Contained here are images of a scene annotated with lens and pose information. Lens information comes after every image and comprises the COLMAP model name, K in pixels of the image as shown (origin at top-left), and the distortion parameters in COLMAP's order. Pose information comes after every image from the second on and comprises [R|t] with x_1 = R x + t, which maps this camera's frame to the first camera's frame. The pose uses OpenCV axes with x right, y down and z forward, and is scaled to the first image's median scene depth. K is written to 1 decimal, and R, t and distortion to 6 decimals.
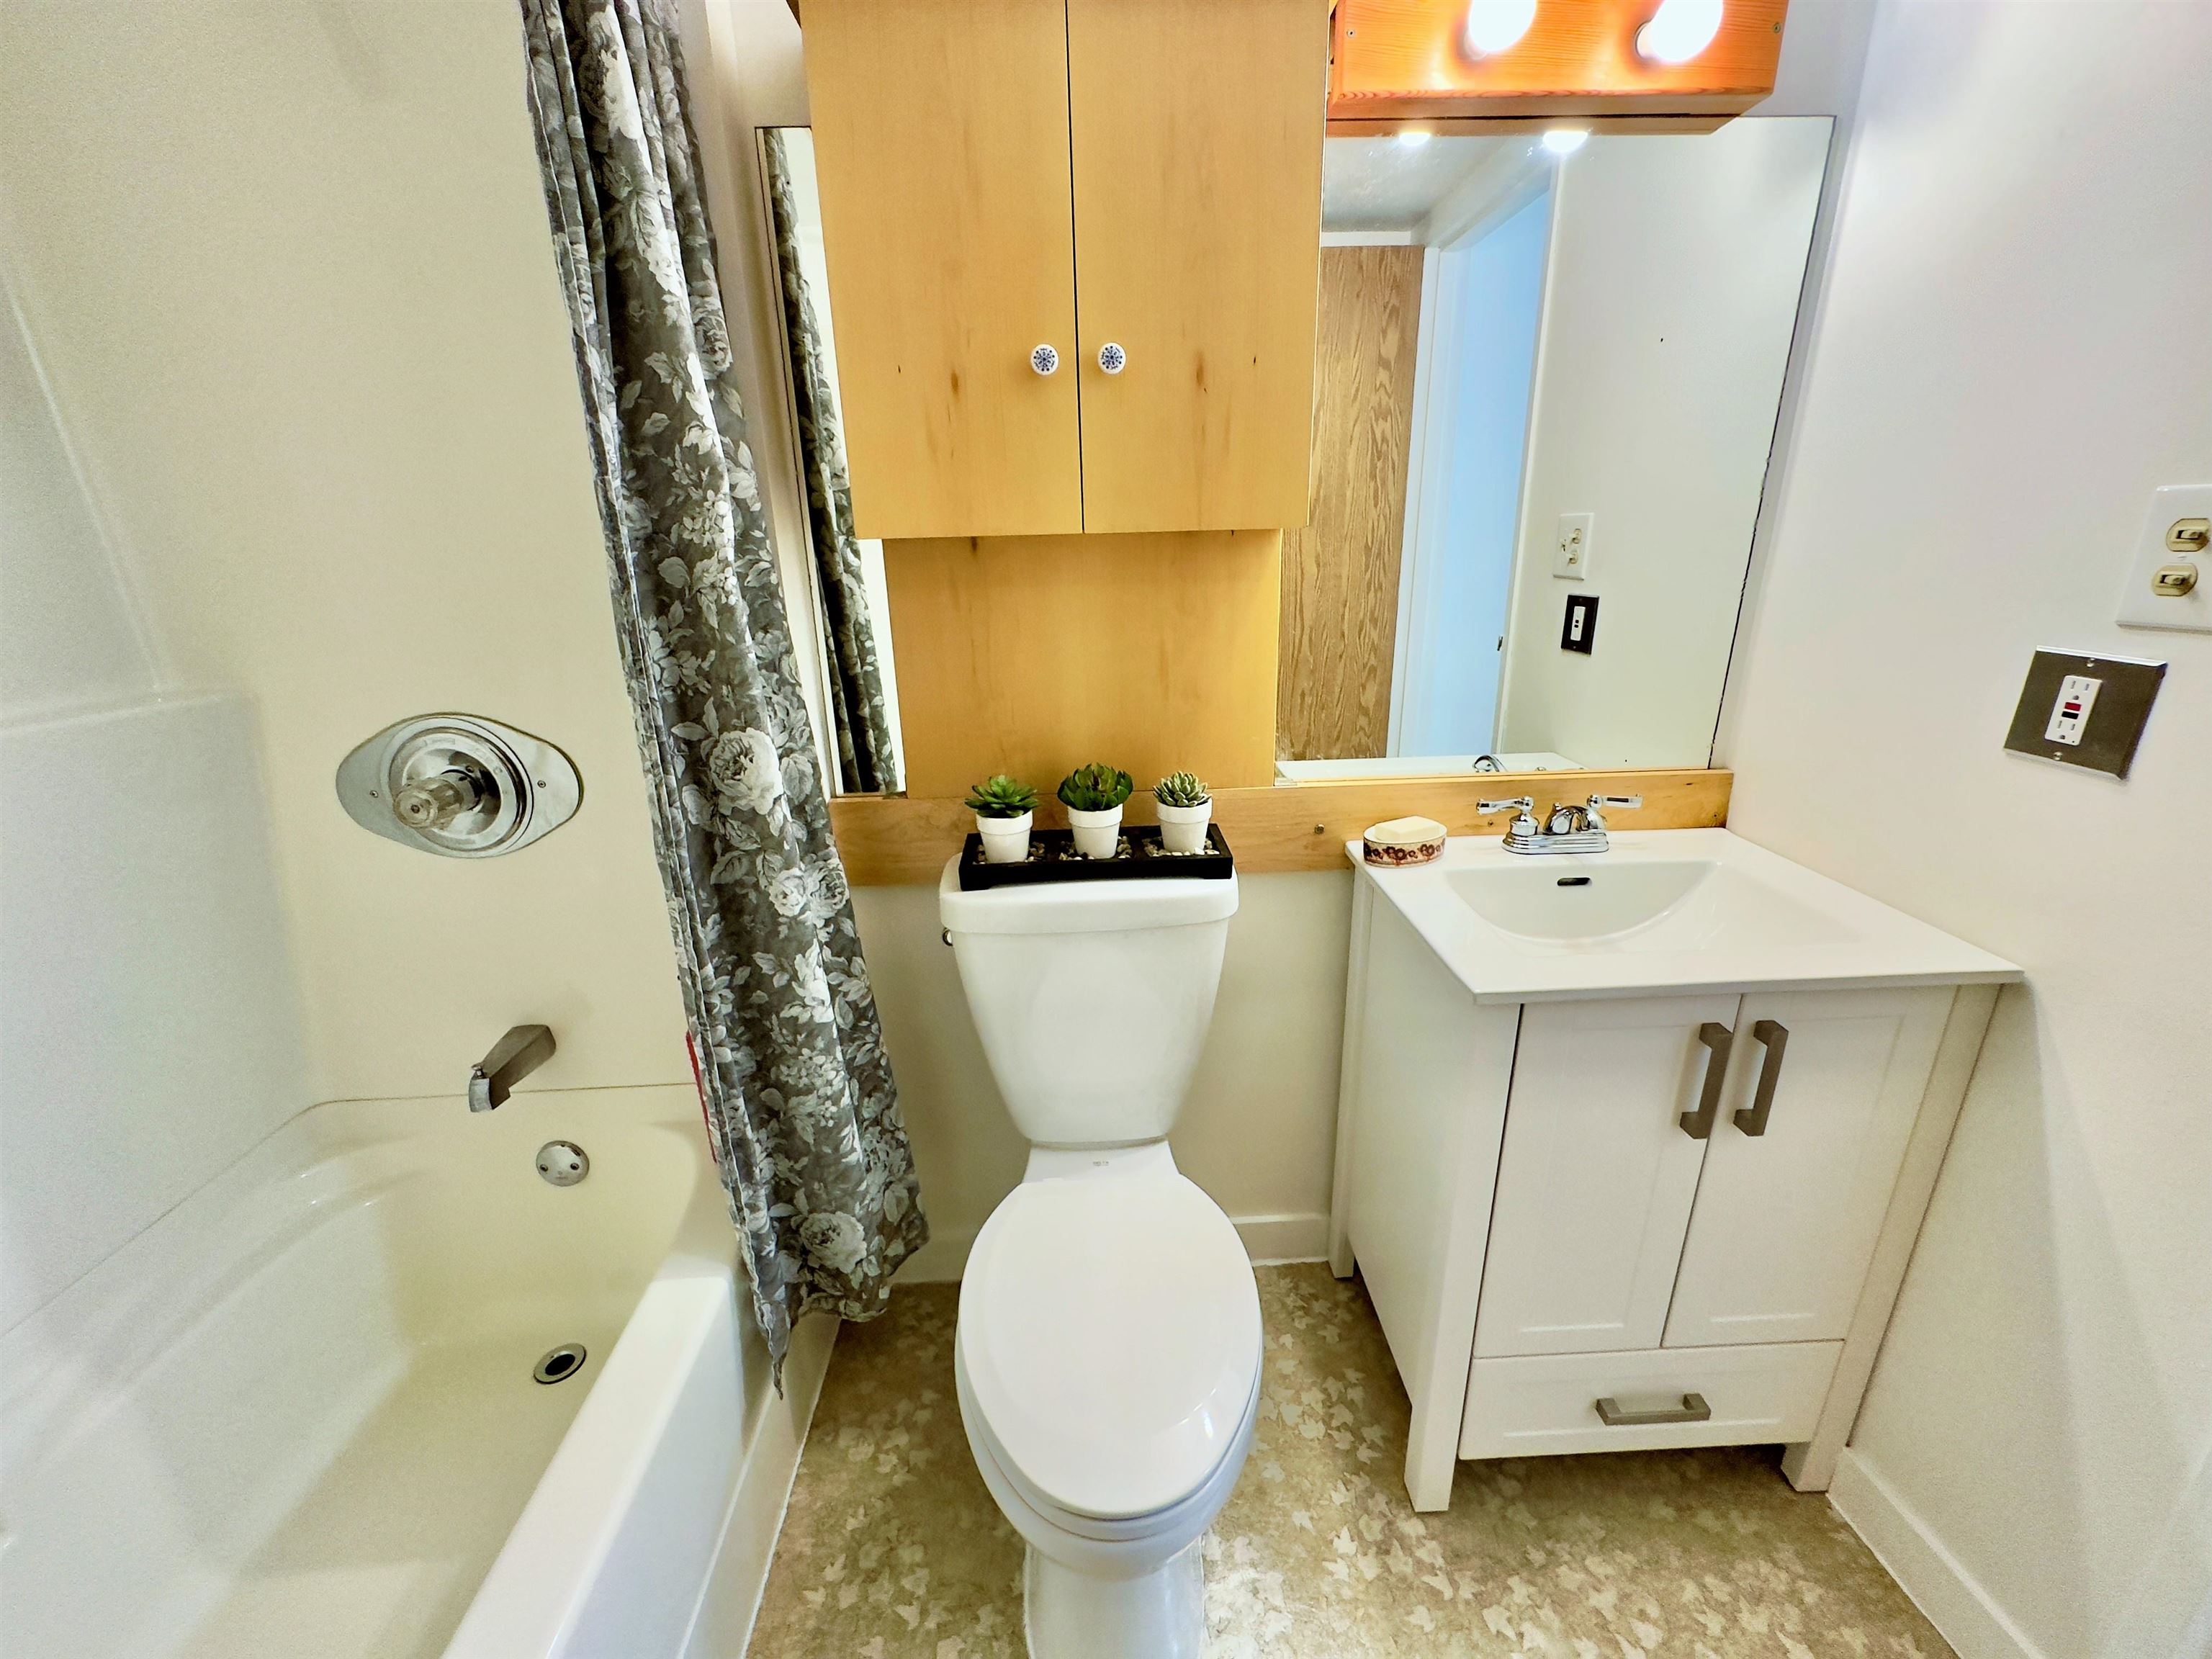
lens RADIAL K [[888.0, 0, 1106.1], [0, 888.0, 830.2], [0, 0, 1]] dist [-0.004807, -0.000033]
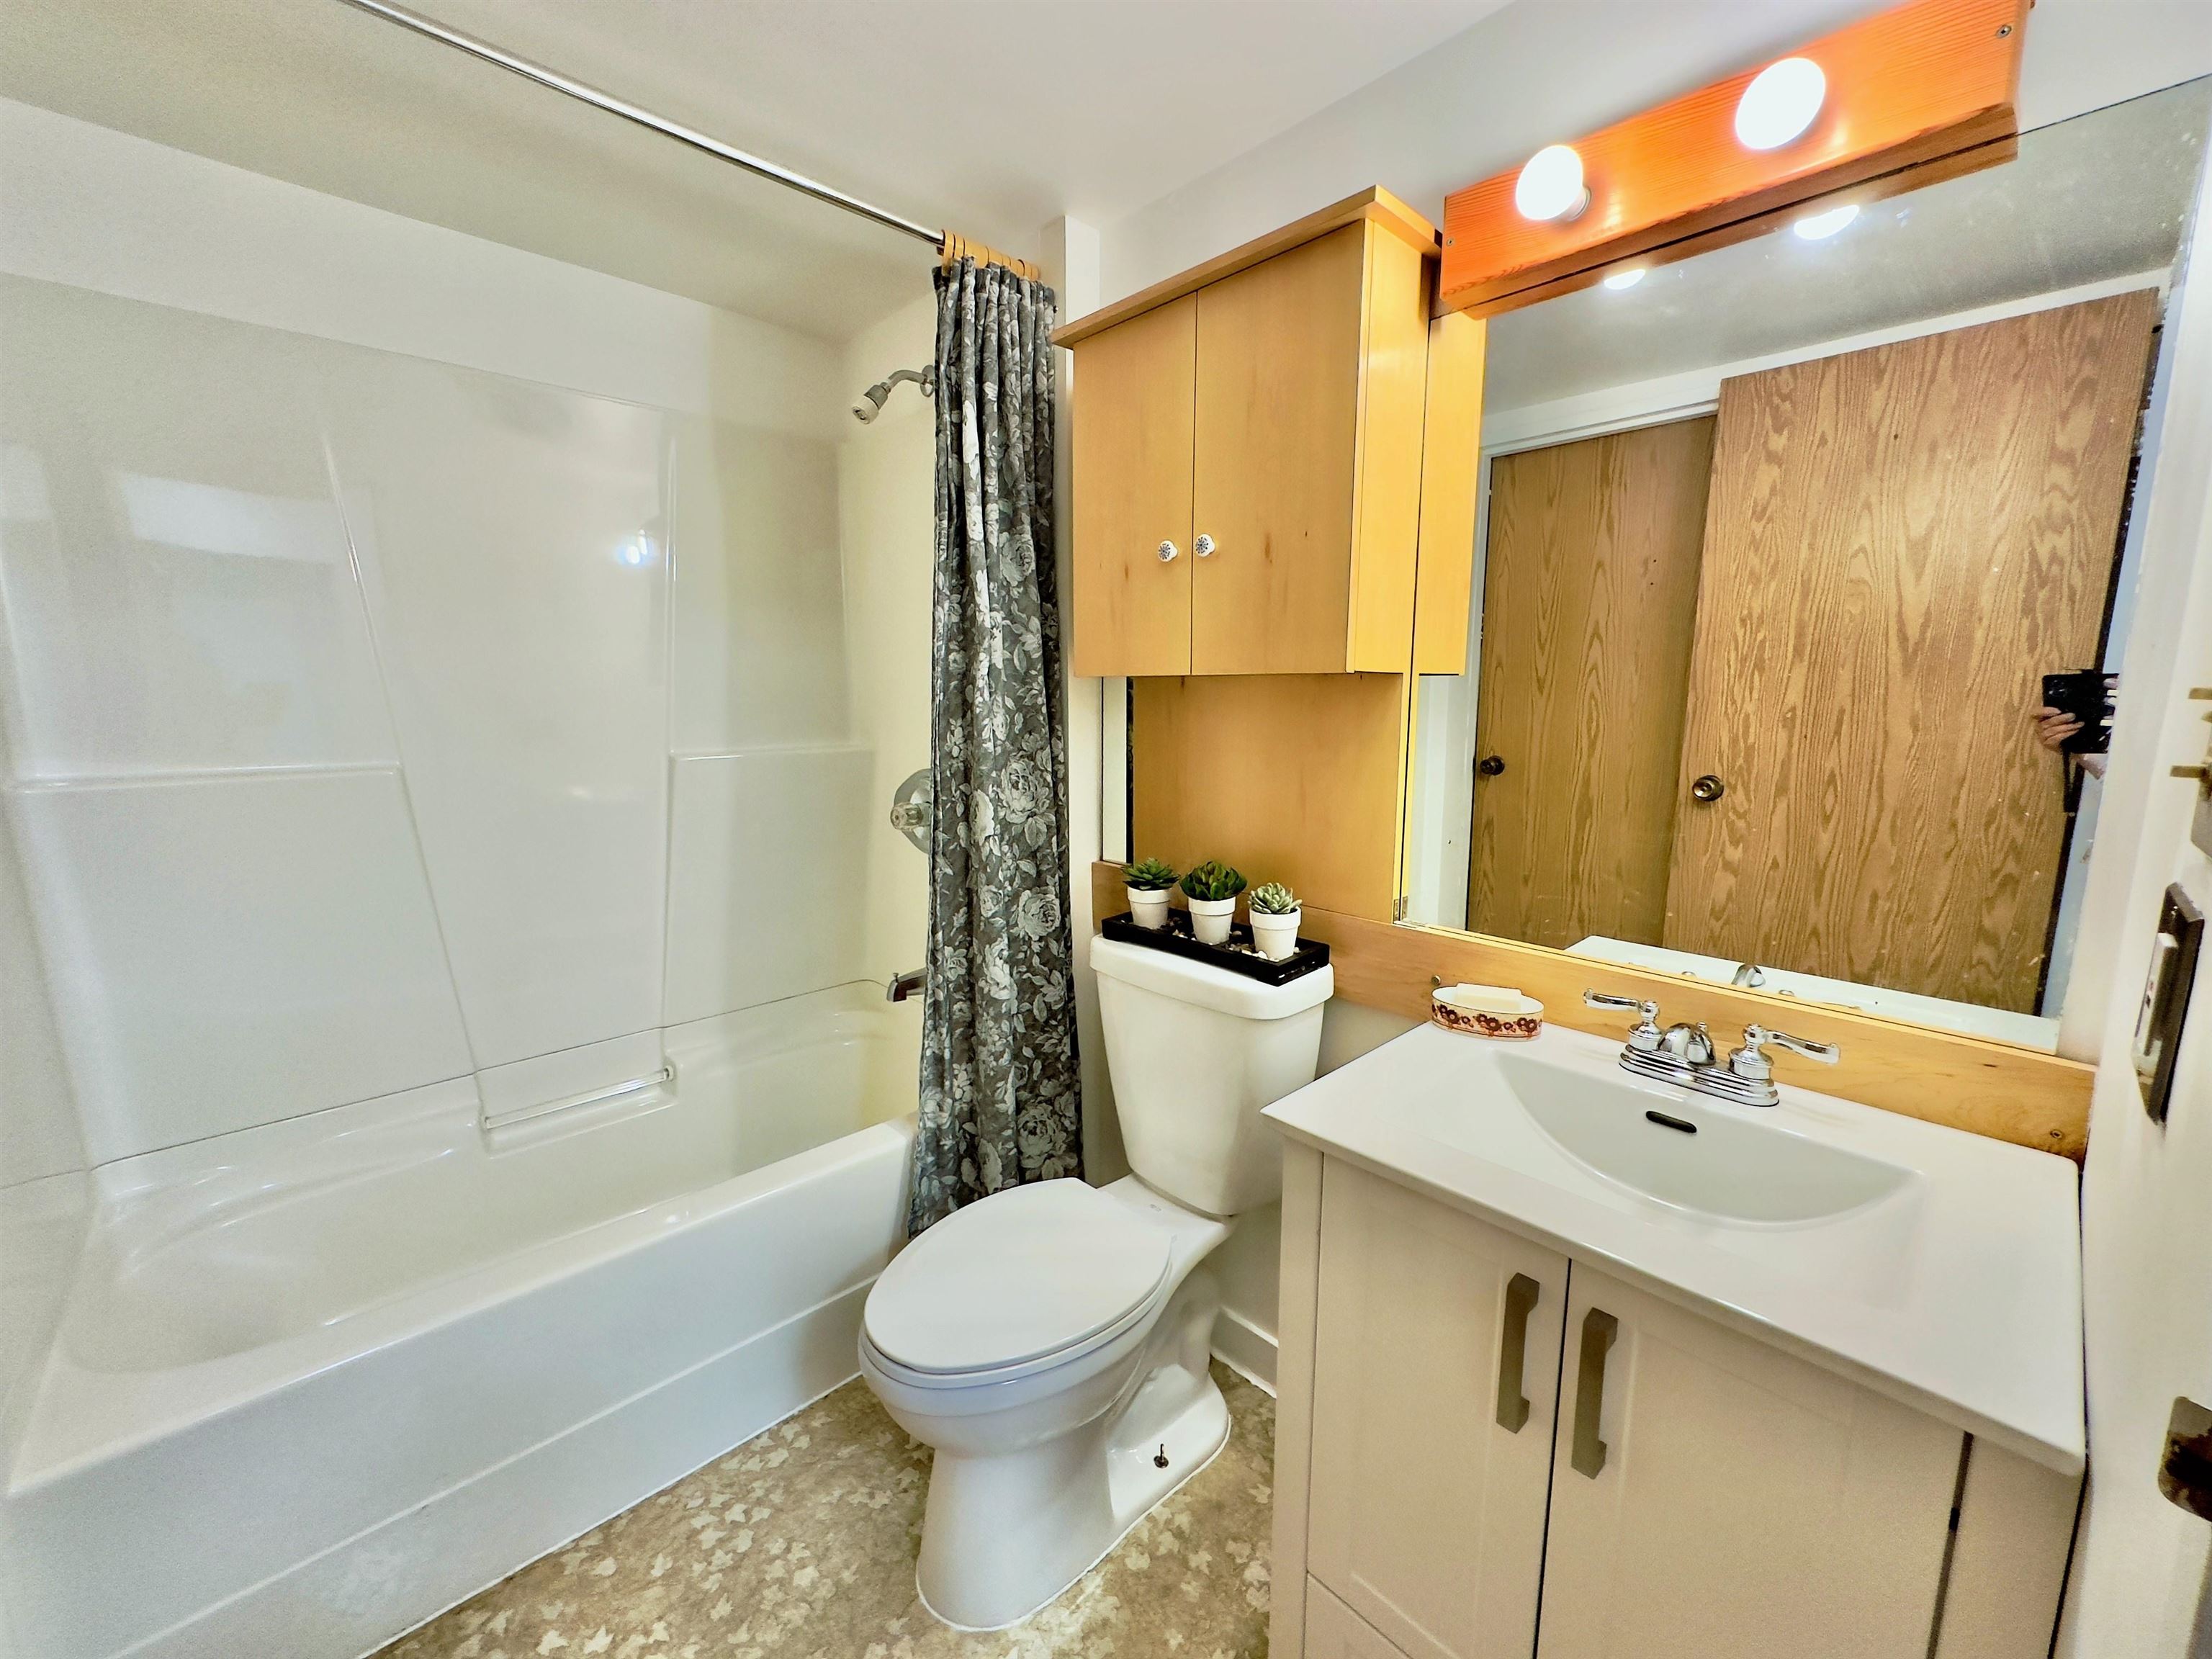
lens RADIAL K [[888.0, 0, 1104.8], [0, 888.0, 831.1], [0, 0, 1]] dist [-0.004807, -0.000033]
pose [[0.654645, 0.141765, -0.742524, 0.754850], [-0.254245, 0.966326, -0.039661, -0.030403], [0.711898, 0.214747, 0.668644, 0.092722]]
